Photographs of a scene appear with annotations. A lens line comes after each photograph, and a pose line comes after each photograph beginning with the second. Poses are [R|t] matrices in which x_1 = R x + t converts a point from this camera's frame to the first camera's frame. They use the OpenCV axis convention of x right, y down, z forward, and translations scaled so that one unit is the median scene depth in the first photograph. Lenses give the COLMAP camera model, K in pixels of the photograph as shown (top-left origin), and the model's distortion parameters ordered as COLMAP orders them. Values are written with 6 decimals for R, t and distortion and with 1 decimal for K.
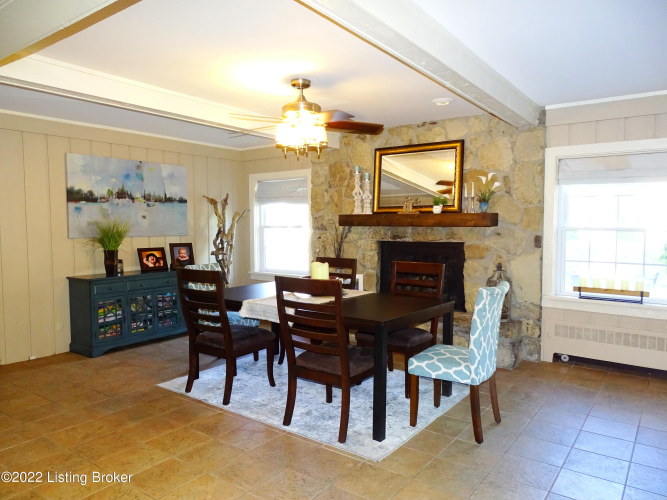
lens RADIAL K [[477.8, 0, 333.5], [0, 477.8, 250.0], [0, 0, 1]] dist [0.002650, 0.000766]
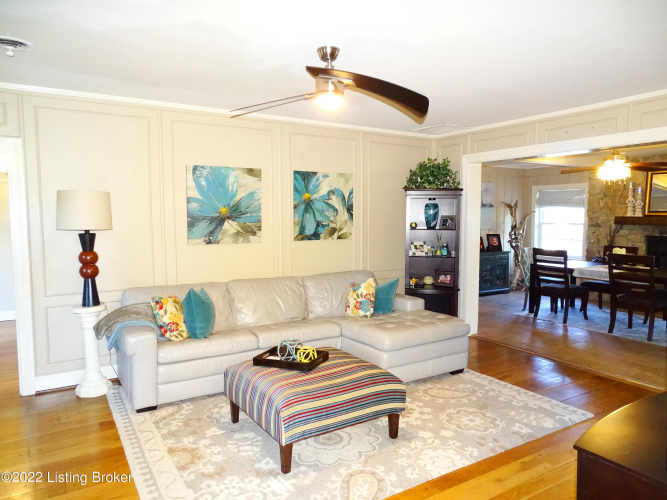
lens RADIAL K [[477.8, 0, 333.5], [0, 477.8, 250.0], [0, 0, 1]] dist [0.002650, 0.000766]
pose [[0.927964, 0.034829, -0.371040, -0.224088], [-0.028030, 0.999326, 0.023704, 0.014502], [0.371615, -0.011596, 0.928314, -0.603946]]
